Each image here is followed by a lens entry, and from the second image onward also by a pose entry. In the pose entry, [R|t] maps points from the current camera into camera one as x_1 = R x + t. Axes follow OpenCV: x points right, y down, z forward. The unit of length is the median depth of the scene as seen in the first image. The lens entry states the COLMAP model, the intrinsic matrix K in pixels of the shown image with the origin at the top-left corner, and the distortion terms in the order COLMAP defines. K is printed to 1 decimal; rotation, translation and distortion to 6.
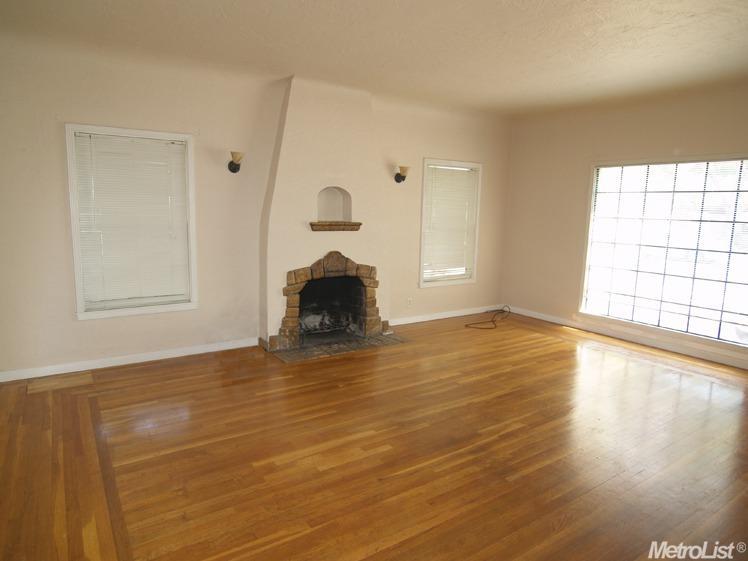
lens RADIAL K [[471.1, 0, 372.0], [0, 471.1, 282.8], [0, 0, 1]] dist [-0.036437, 0.006306]
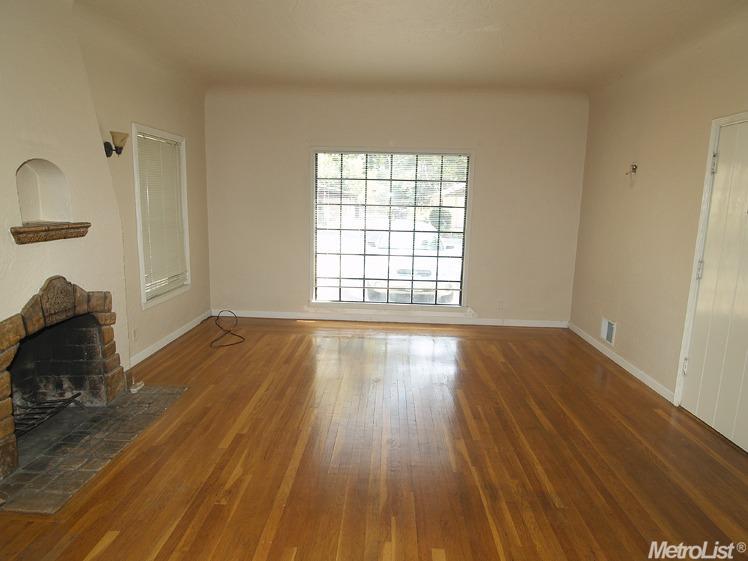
lens RADIAL K [[471.1, 0, 370.7], [0, 471.1, 283.5], [0, 0, 1]] dist [-0.036437, 0.006306]
pose [[0.591454, -0.149874, 0.792288, -0.292828], [0.114322, 0.988235, 0.101598, -0.071841], [-0.798193, 0.030486, 0.601630, 0.373751]]
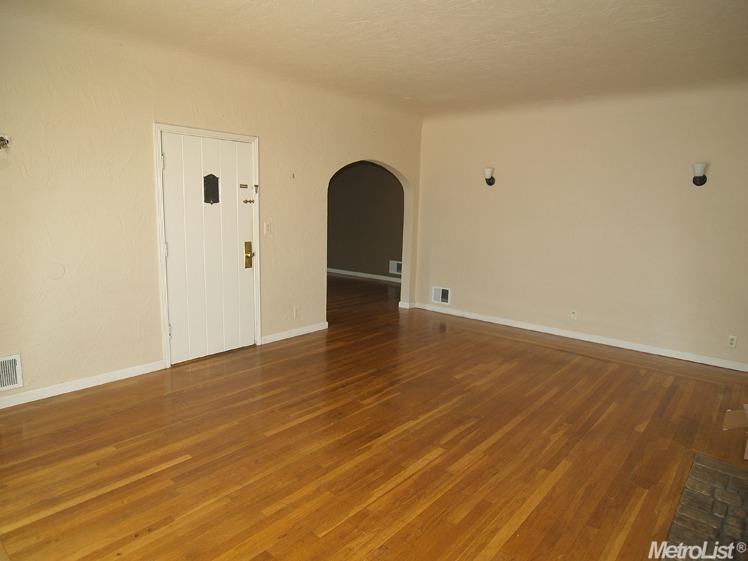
lens RADIAL K [[471.1, 0, 367.7], [0, 471.1, 277.7], [0, 0, 1]] dist [-0.036437, 0.006306]
pose [[-0.964114, -0.008120, -0.265365, 0.386900], [-0.088554, 0.952127, 0.292597, -0.189538], [0.250285, 0.305595, -0.918678, 1.230489]]
